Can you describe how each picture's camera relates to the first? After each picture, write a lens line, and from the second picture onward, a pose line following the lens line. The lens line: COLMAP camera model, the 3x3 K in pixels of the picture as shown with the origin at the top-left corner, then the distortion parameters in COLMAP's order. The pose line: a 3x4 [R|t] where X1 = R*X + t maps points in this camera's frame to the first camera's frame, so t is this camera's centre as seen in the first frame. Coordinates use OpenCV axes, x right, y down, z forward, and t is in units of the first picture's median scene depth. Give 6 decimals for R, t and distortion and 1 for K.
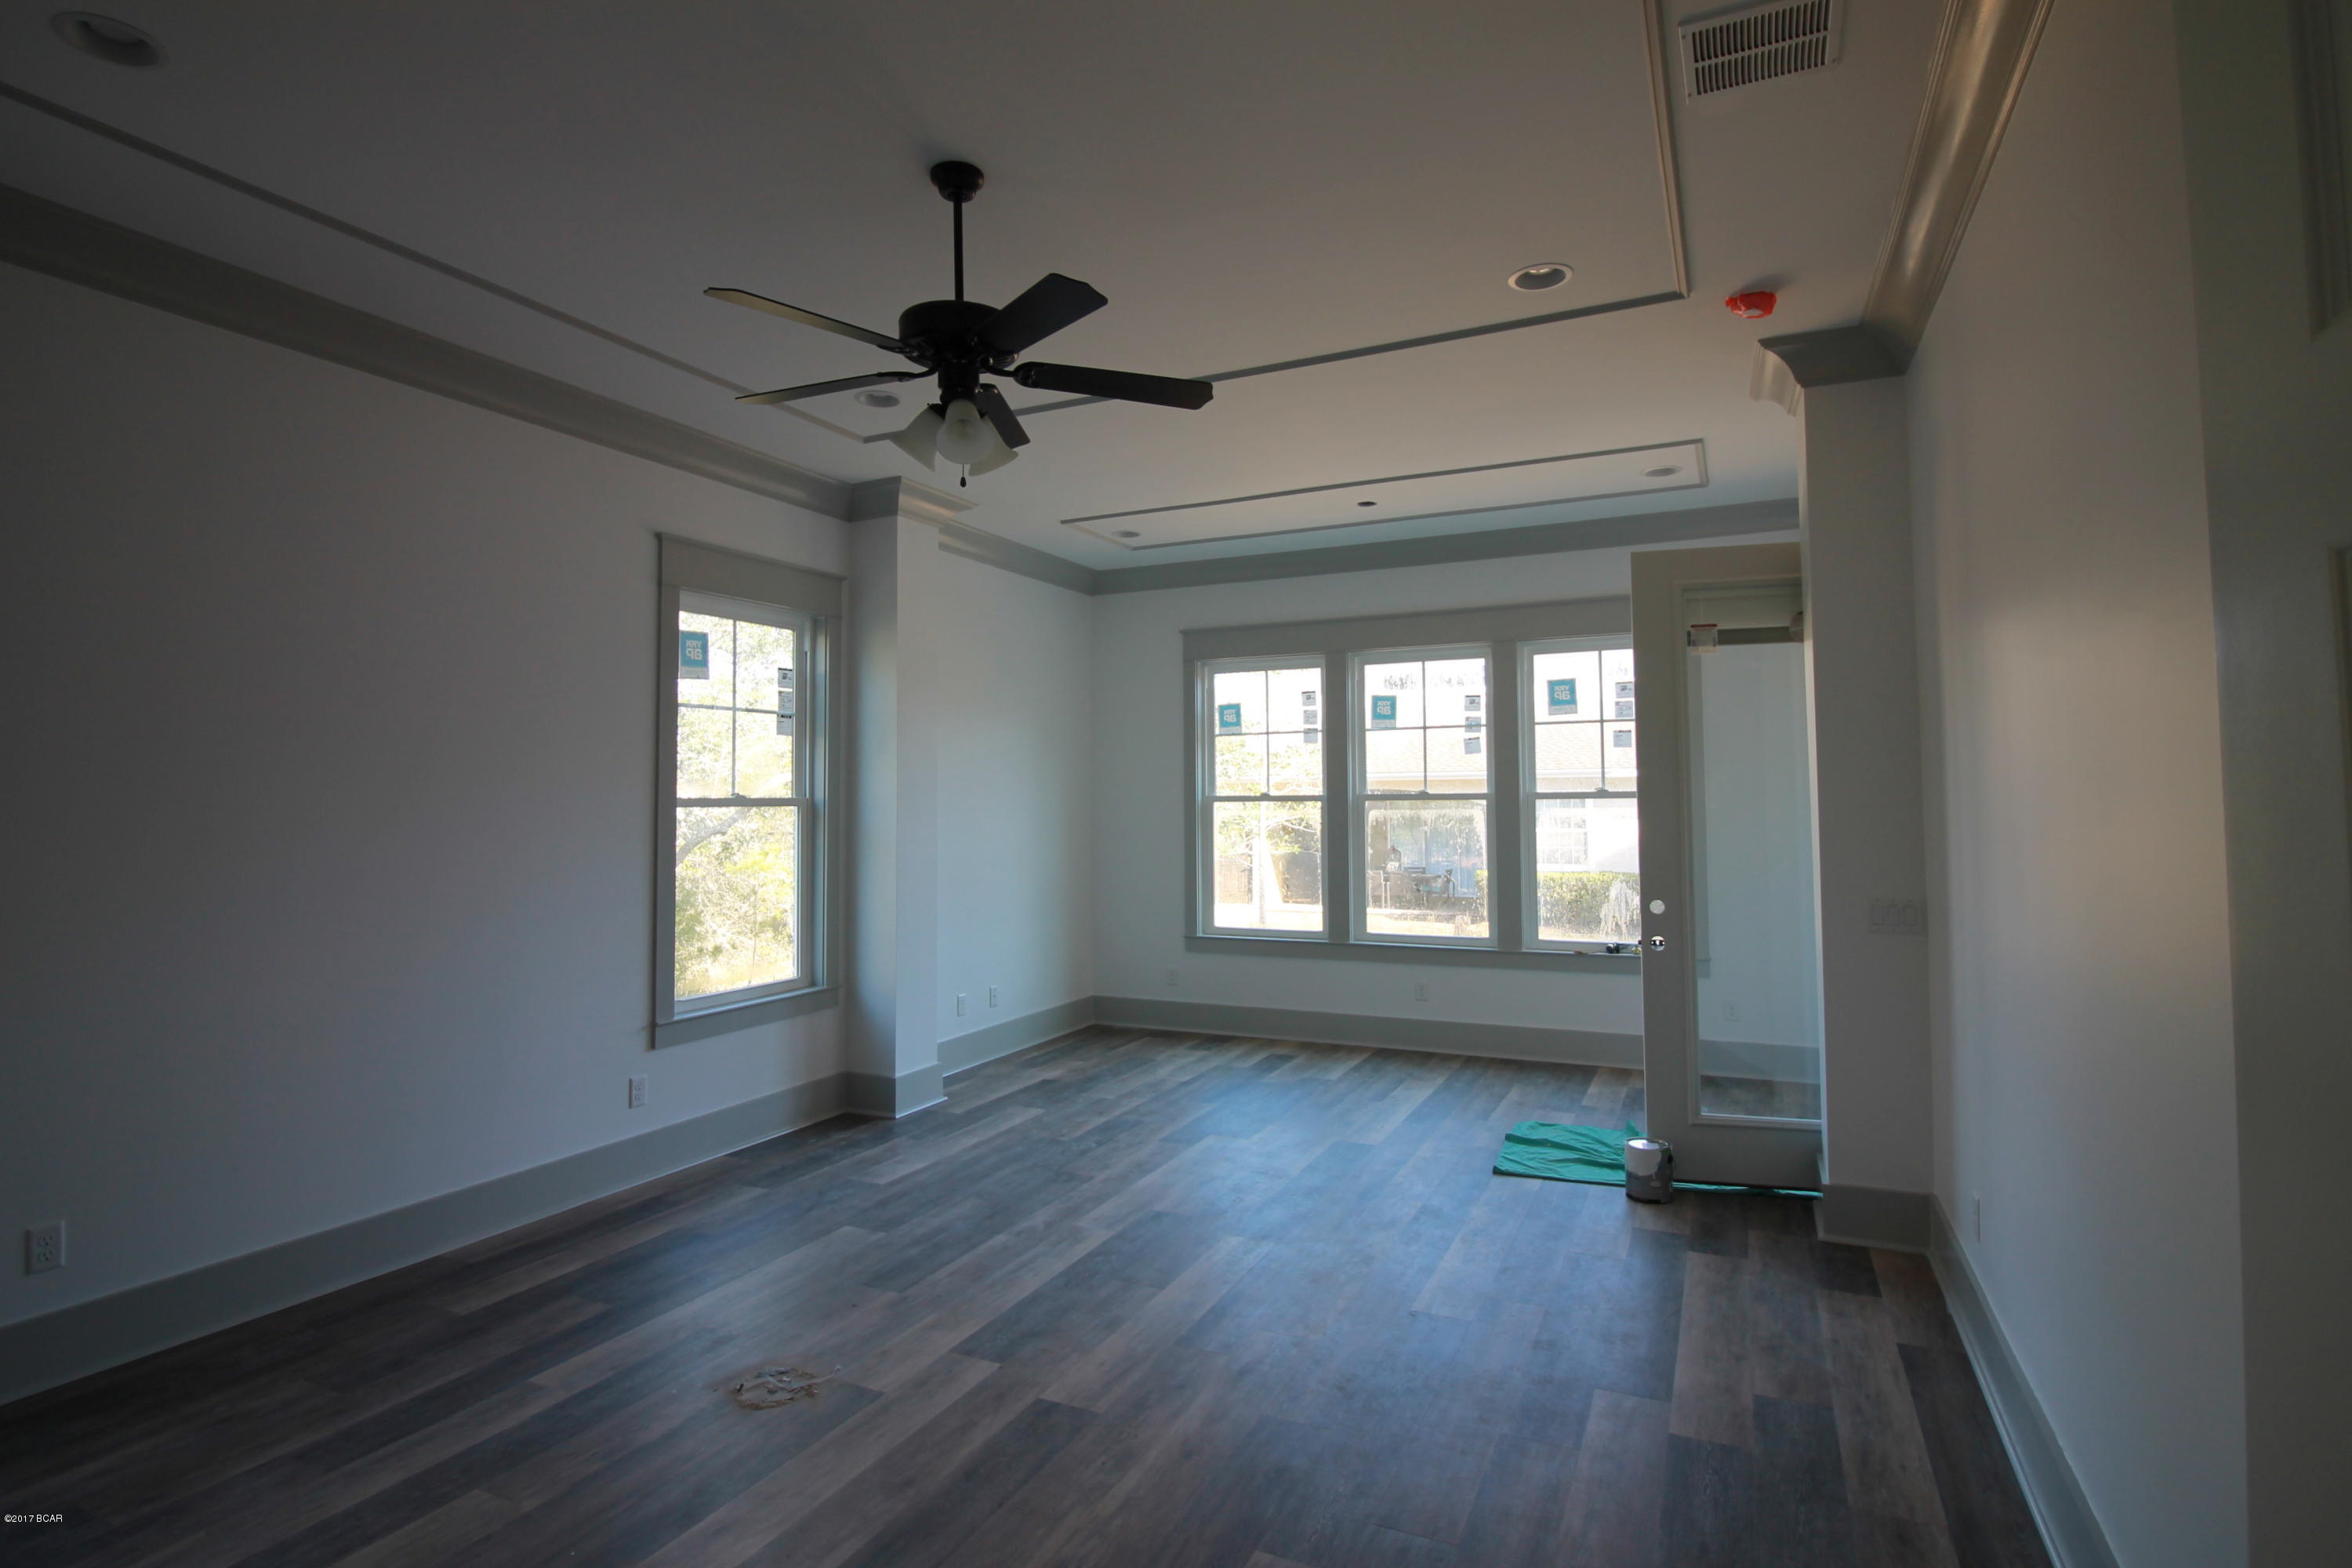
lens RADIAL K [[1158.5, 0, 1183.6], [0, 1158.5, 763.6], [0, 0, 1]] dist [-0.011575, -0.000245]
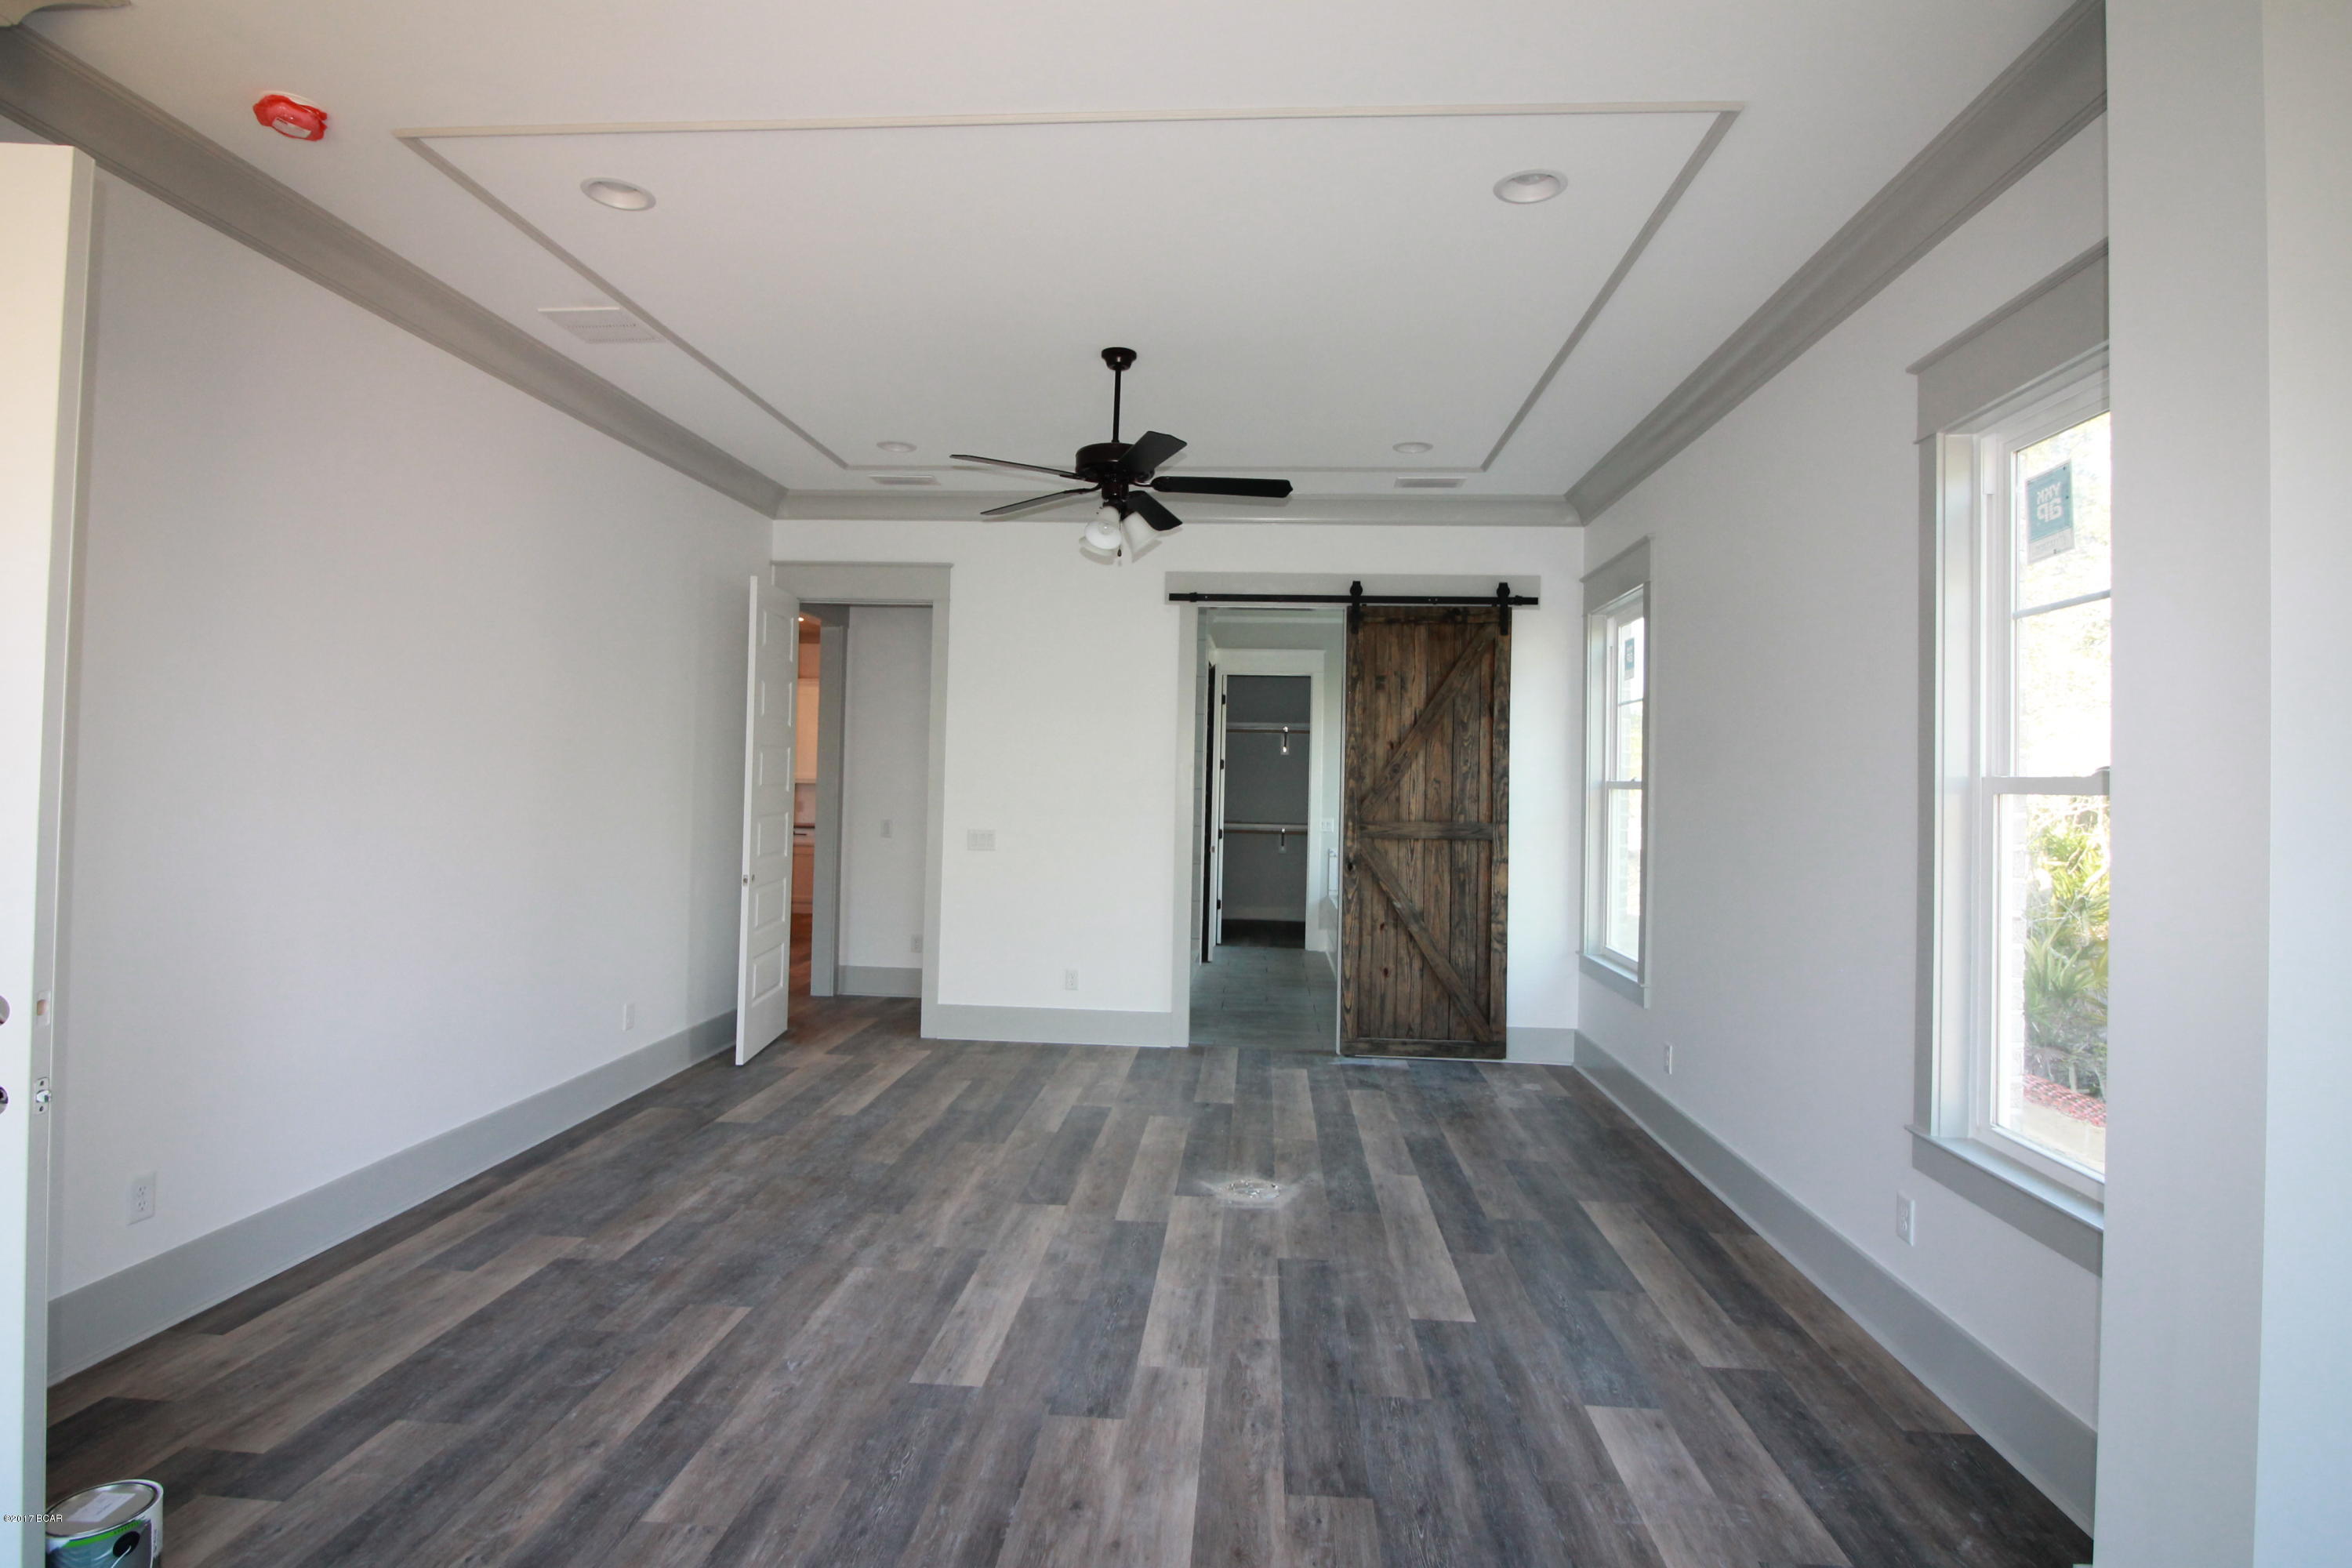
lens RADIAL K [[1158.5, 0, 1183.6], [0, 1158.5, 763.6], [0, 0, 1]] dist [-0.011575, -0.000245]
pose [[-0.930004, -0.017344, -0.367141, 0.196235], [-0.001362, 0.999042, -0.043747, 0.061610], [0.367547, -0.040184, -0.929136, 1.775128]]
